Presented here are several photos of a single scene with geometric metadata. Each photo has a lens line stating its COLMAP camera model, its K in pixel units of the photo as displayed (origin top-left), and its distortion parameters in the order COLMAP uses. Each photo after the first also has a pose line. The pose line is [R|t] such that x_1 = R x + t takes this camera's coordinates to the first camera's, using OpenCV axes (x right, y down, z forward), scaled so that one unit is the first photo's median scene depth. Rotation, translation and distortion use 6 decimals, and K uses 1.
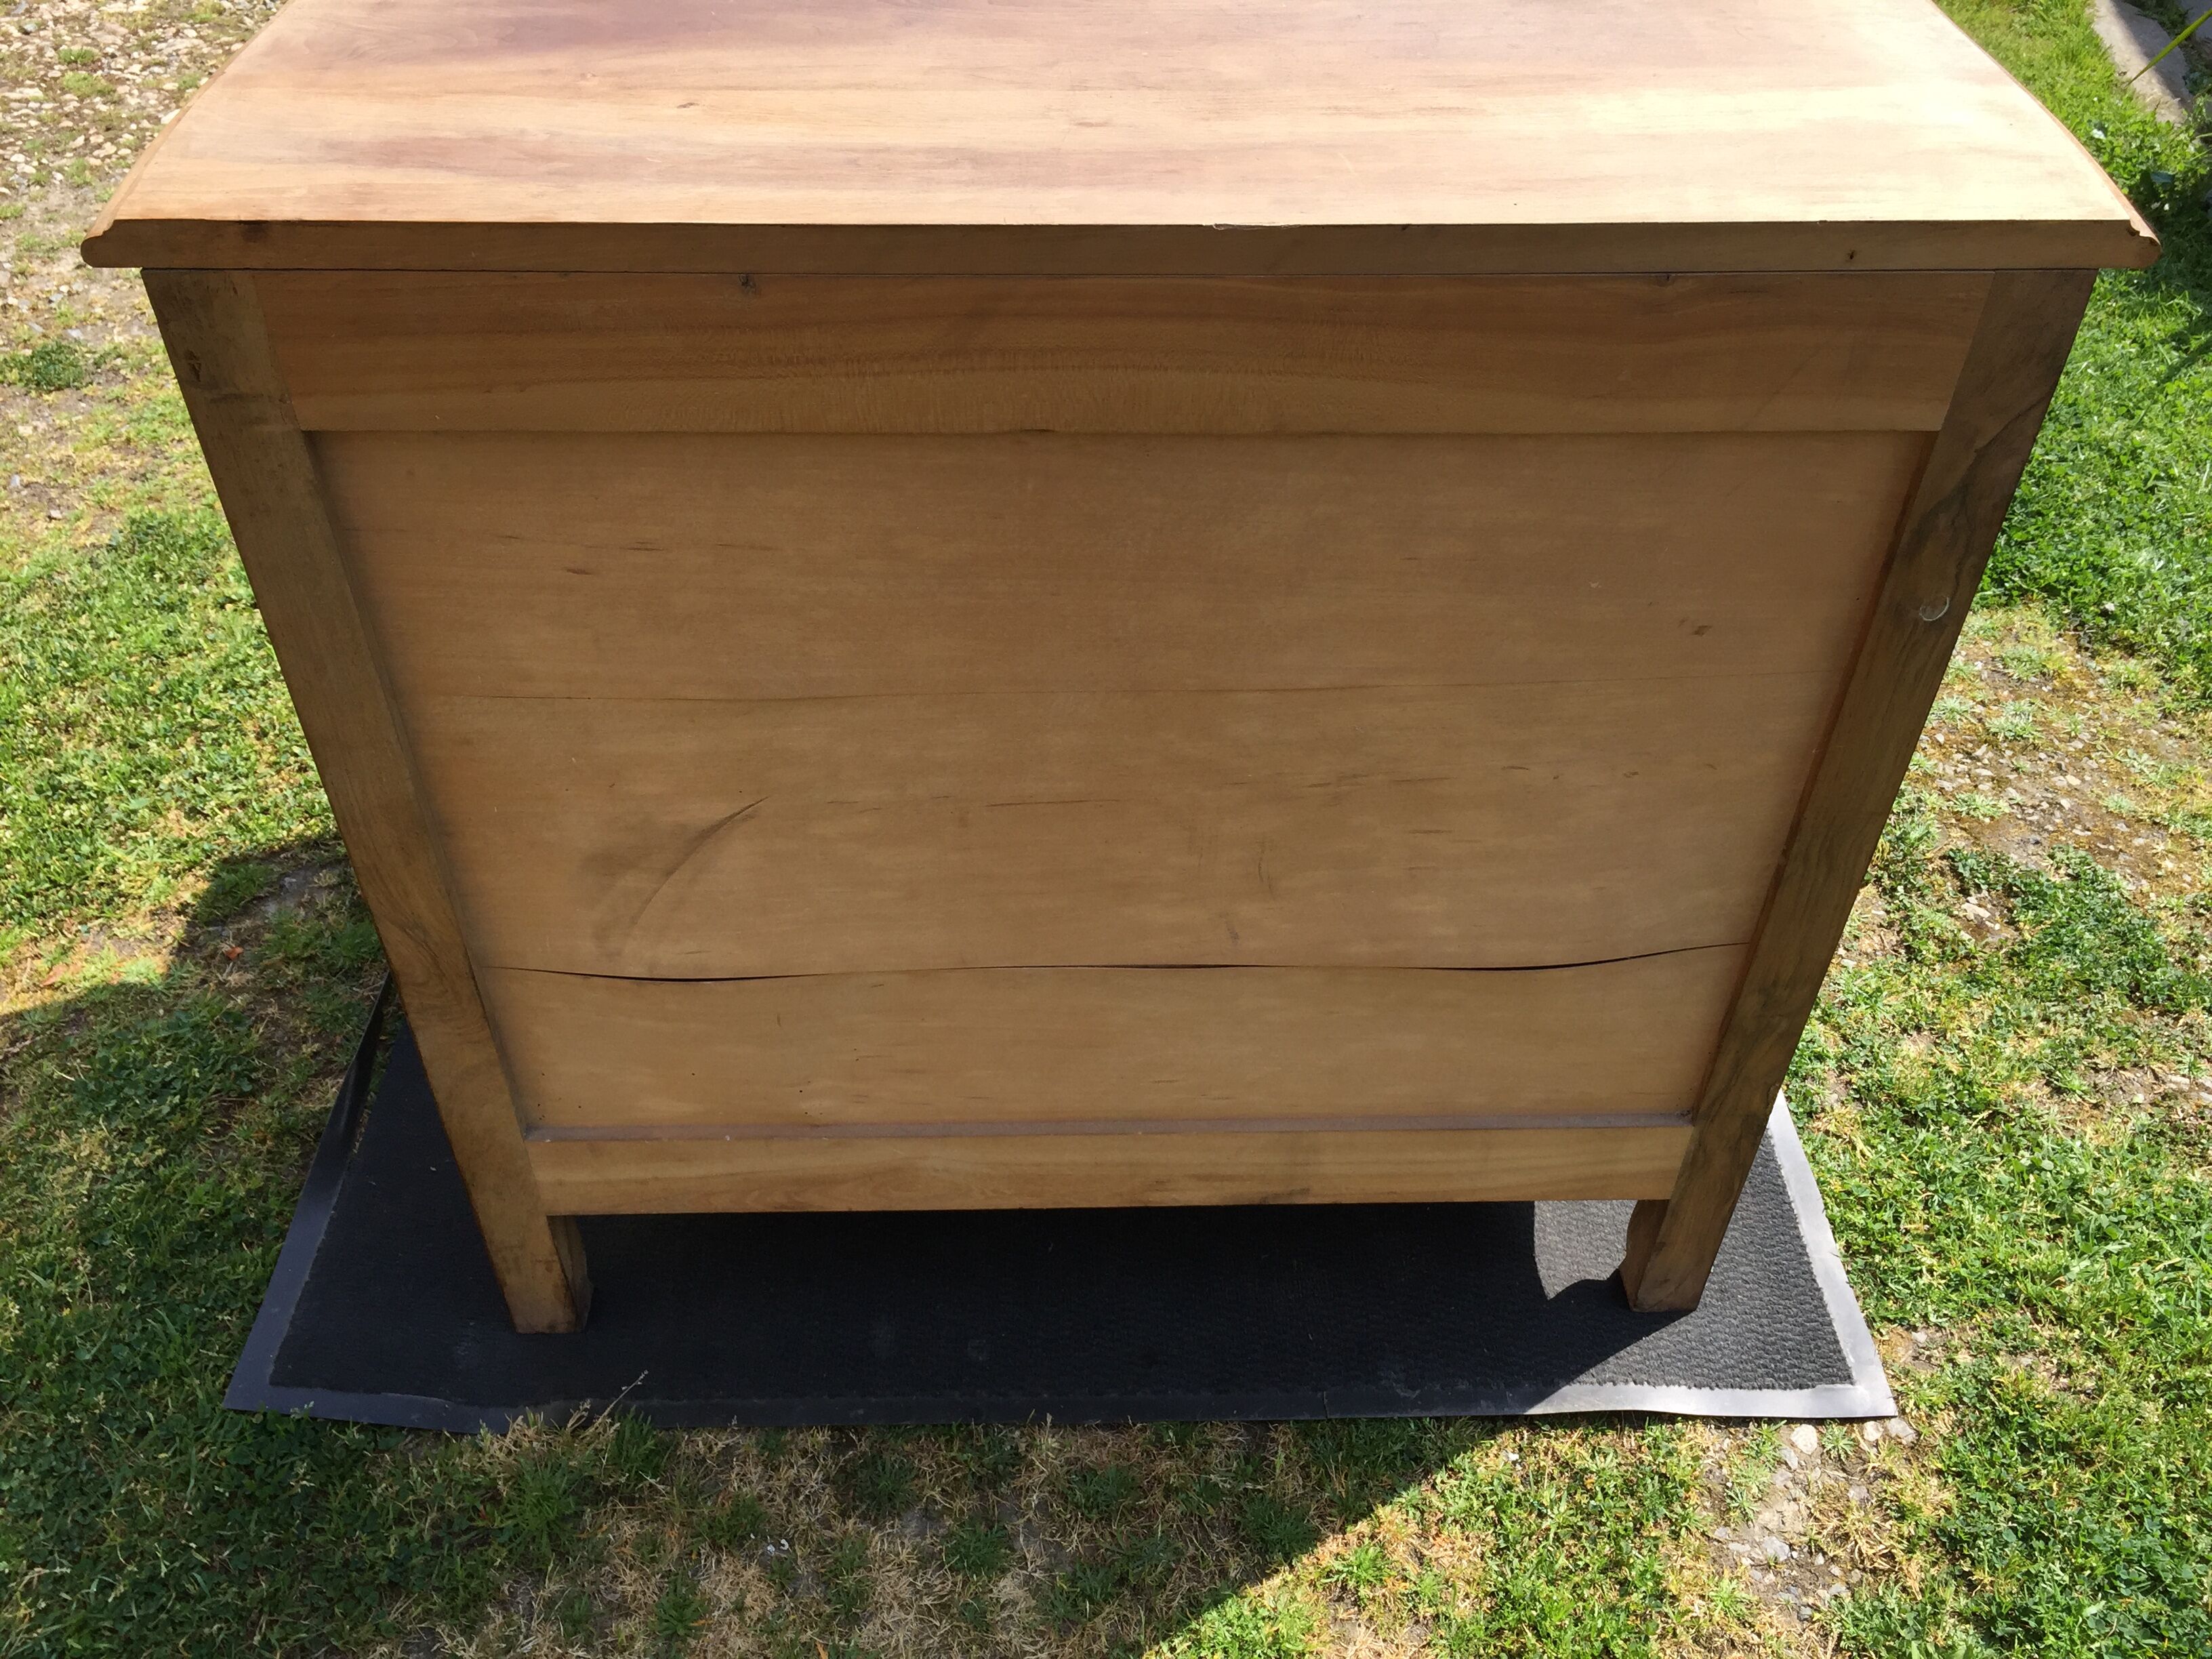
lens RADIAL K [[1855.8, 0, 1095.0], [0, 1855.8, 815.7], [0, 0, 1]] dist [0.078823, -0.103912]
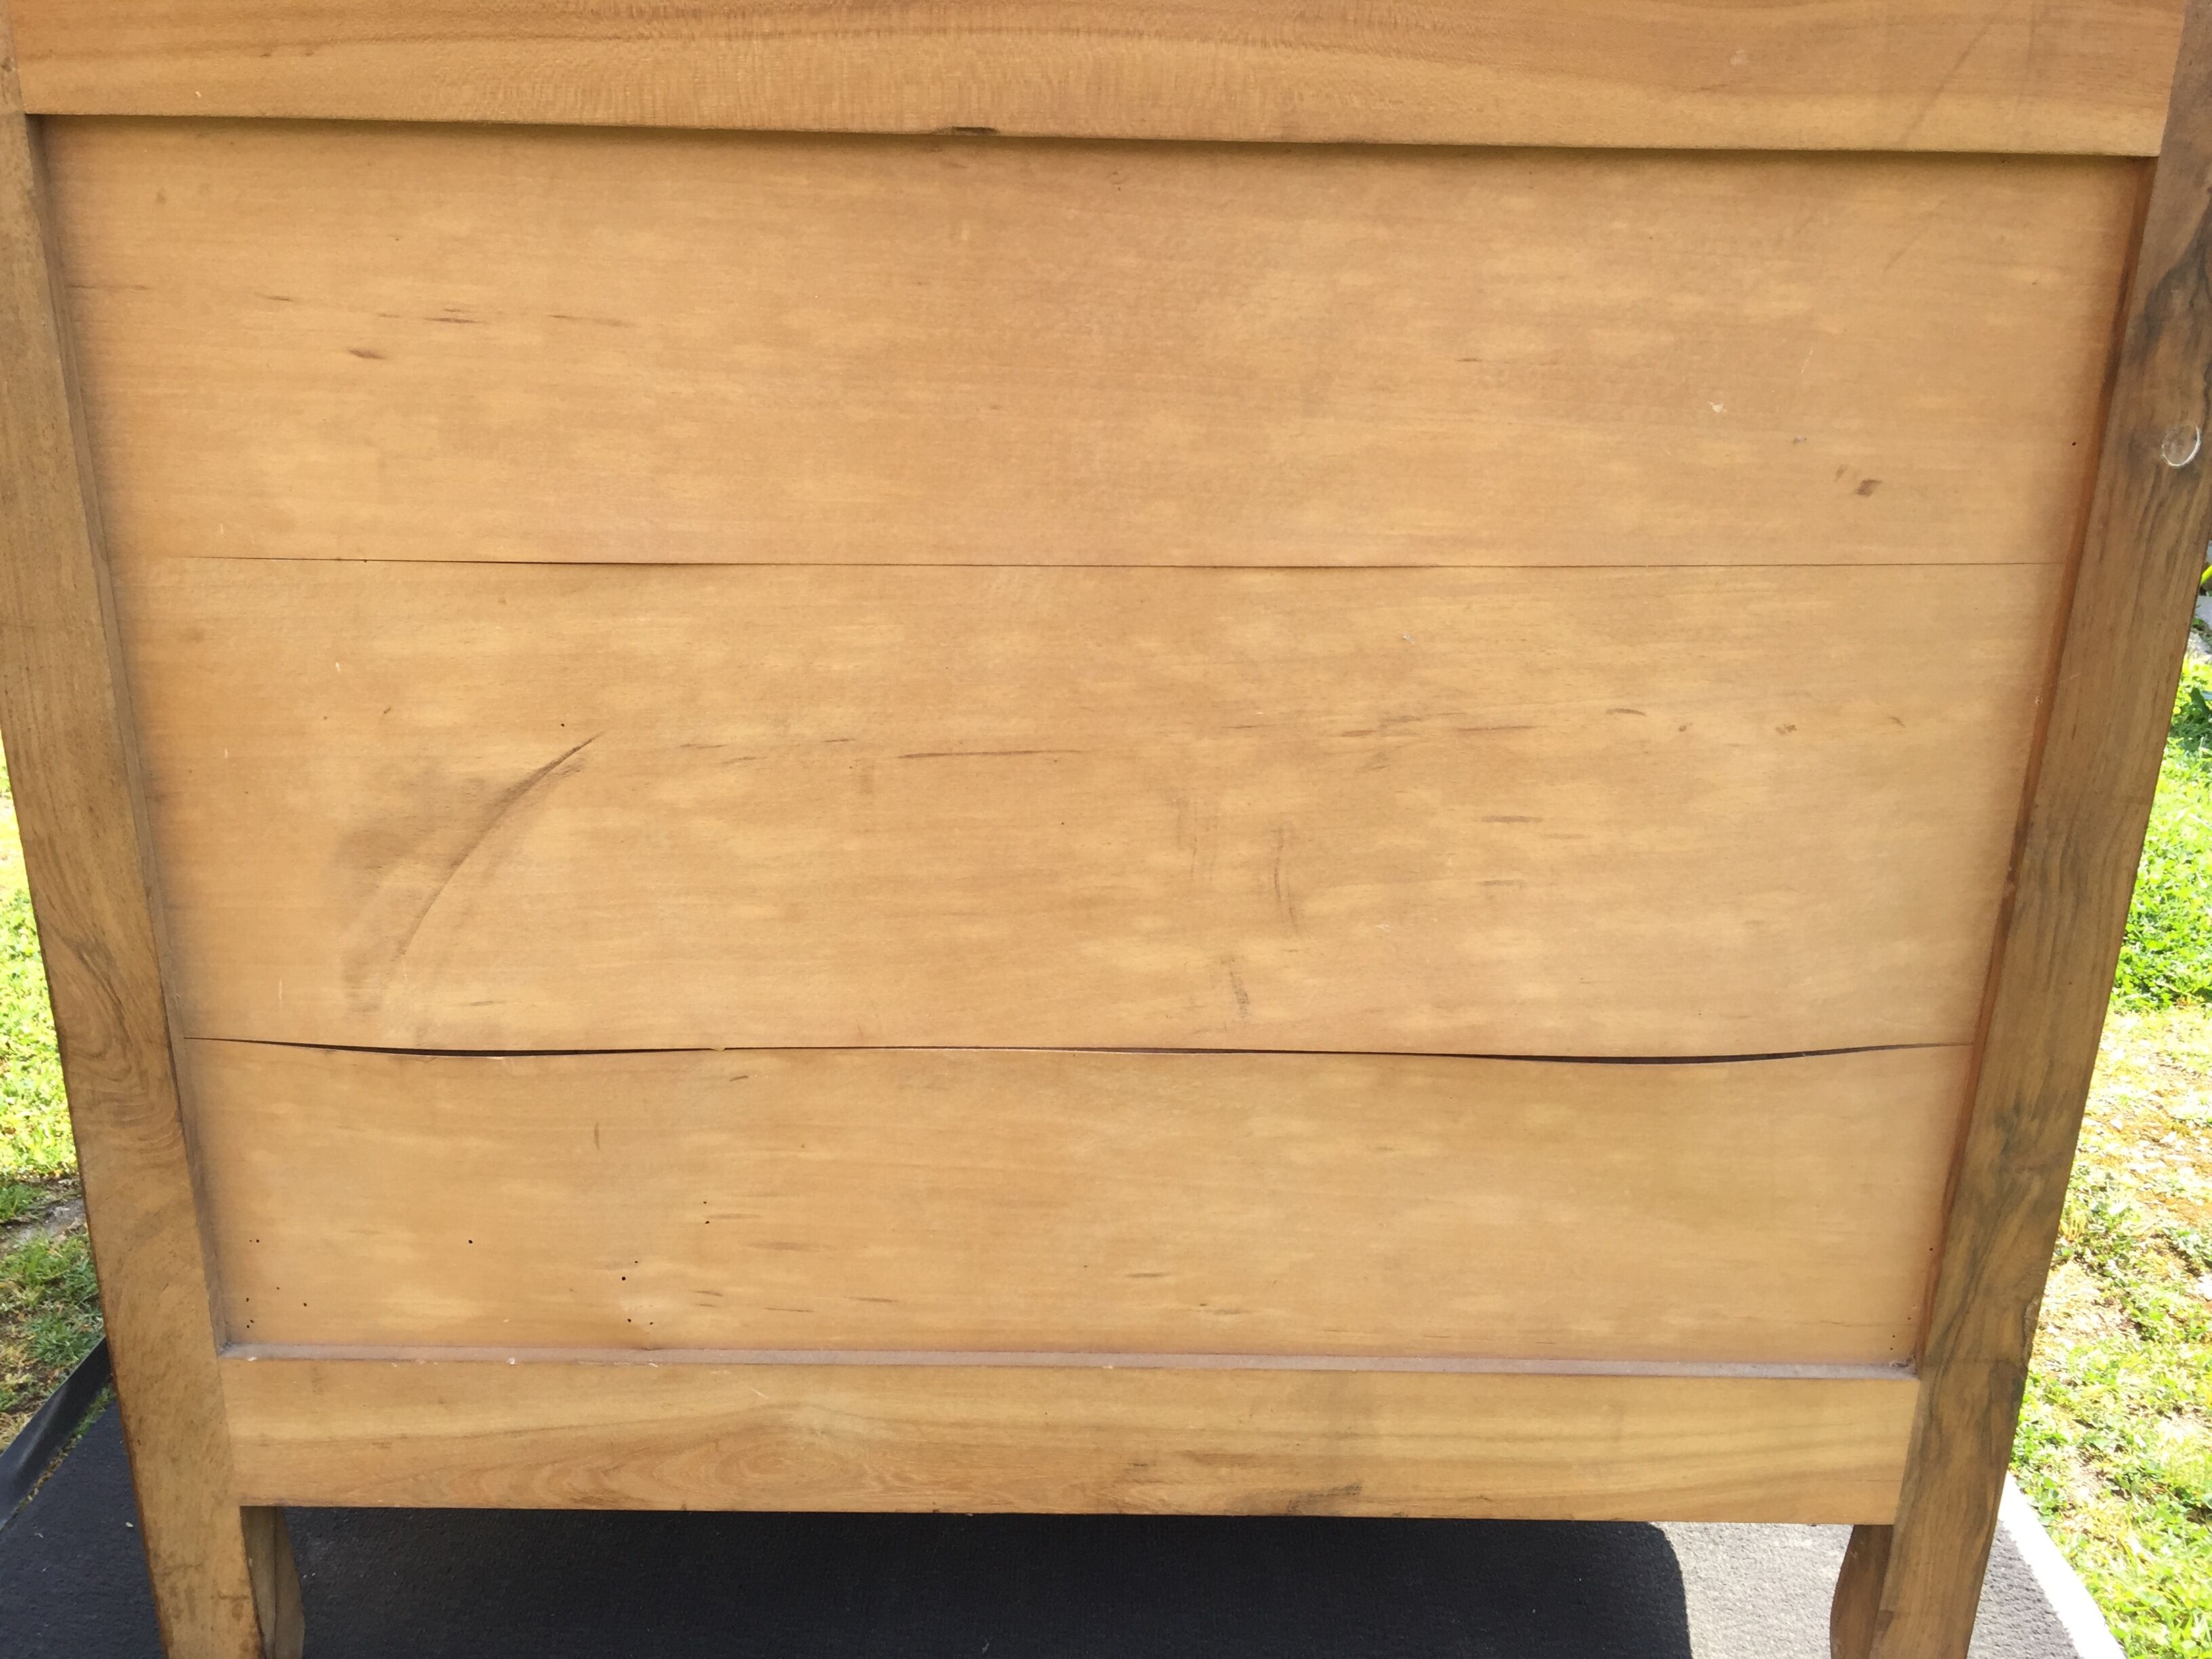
lens RADIAL K [[1855.8, 0, 1098.9], [0, 1855.8, 835.6], [0, 0, 1]] dist [0.078823, -0.103912]
pose [[0.999660, 0.019353, -0.017488, 0.032049], [-0.024580, 0.923293, -0.383308, 0.288589], [0.008728, 0.383608, 0.923455, 0.326090]]
